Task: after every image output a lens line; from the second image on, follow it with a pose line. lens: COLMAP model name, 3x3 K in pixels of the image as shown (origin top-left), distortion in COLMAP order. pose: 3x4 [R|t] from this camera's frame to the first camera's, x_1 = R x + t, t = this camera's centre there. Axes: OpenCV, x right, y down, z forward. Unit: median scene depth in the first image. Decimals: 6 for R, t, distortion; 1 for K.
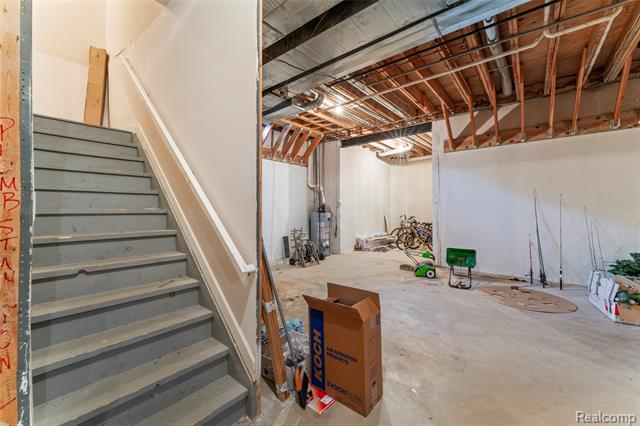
lens RADIAL K [[255.9, 0, 321.9], [0, 255.9, 209.1], [0, 0, 1]] dist [-0.000404, -0.000061]
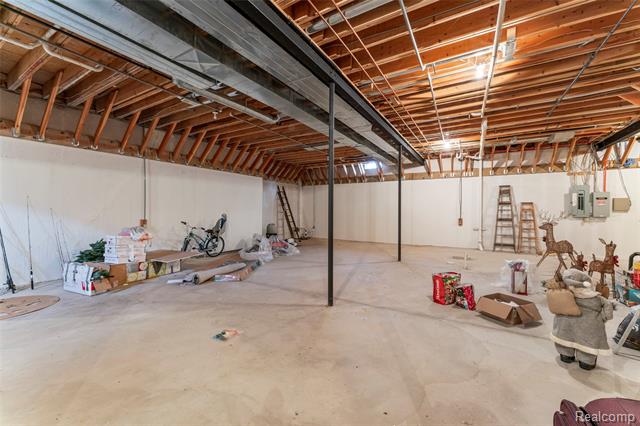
lens RADIAL K [[255.9, 0, 321.9], [0, 255.9, 209.1], [0, 0, 1]] dist [-0.000404, -0.000061]
pose [[-0.161865, 0.009341, 0.986769, -0.142525], [-0.006932, 0.999920, -0.010602, -0.002945], [-0.986789, -0.008557, -0.161787, 0.010285]]
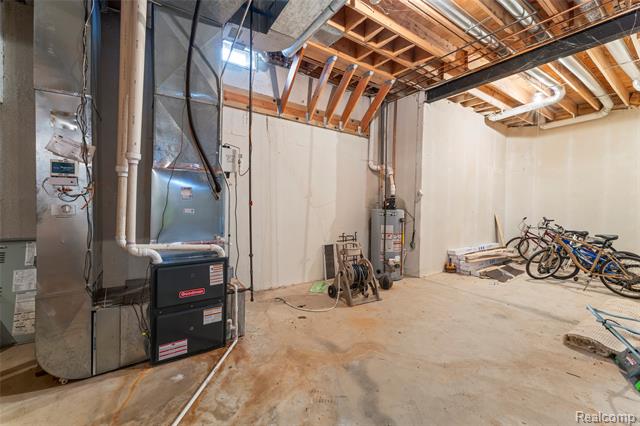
lens RADIAL K [[255.9, 0, 321.9], [0, 255.9, 209.1], [0, 0, 1]] dist [-0.000404, -0.000061]
pose [[0.956123, 0.024702, -0.291923, 0.025636], [-0.019785, 0.999608, 0.019785, 0.004142], [0.292297, -0.013141, 0.956237, 0.373533]]
